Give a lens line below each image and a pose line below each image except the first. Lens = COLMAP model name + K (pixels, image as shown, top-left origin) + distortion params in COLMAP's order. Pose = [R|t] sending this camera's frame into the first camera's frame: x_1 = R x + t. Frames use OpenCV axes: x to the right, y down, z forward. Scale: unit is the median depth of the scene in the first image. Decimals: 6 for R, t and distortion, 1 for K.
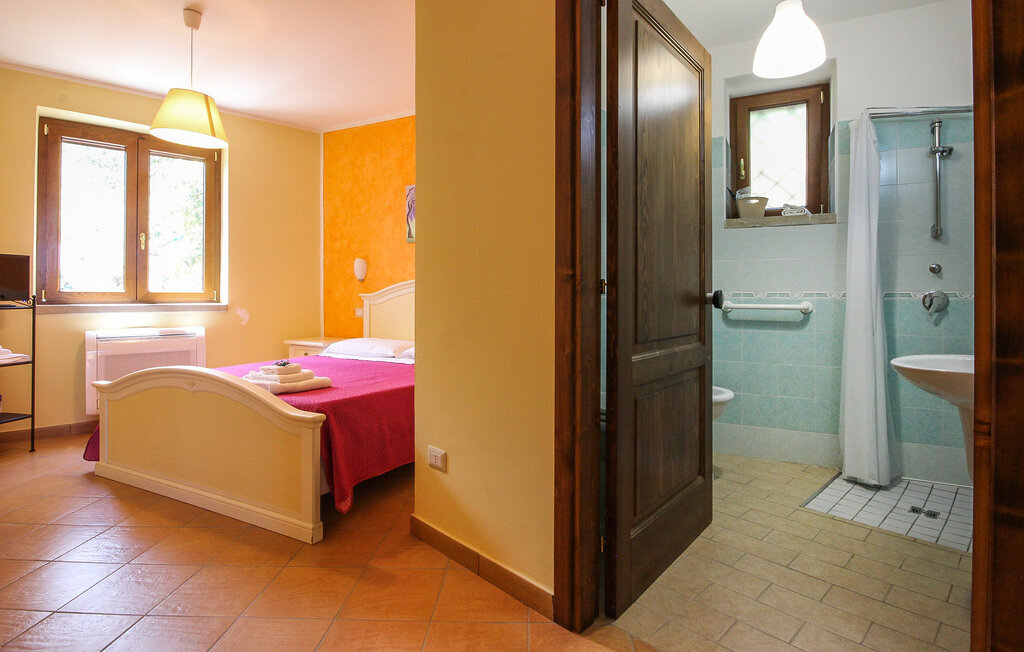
lens RADIAL K [[513.0, 0, 516.3], [0, 513.0, 288.9], [0, 0, 1]] dist [-0.003127, -0.000800]
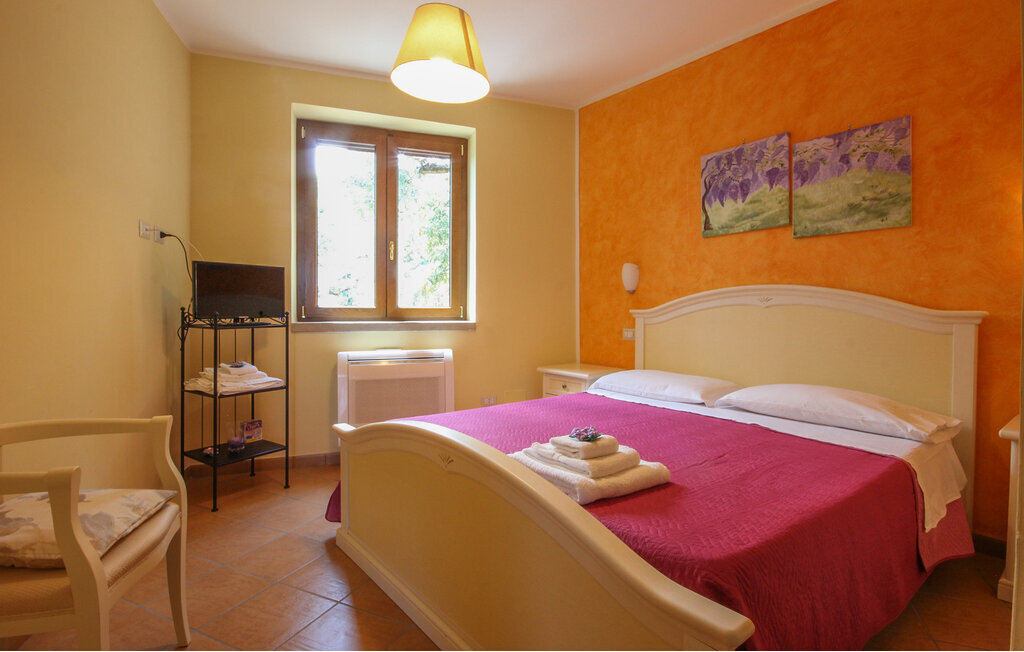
lens RADIAL K [[490.2, 0, 519.0], [0, 490.2, 310.8], [0, 0, 1]] dist [-0.002164, 0.000257]
pose [[0.923720, 0.001352, -0.383065, -0.237548], [0.003615, 0.999918, 0.012247, 0.001811], [0.383050, -0.012698, 0.923640, 0.355477]]
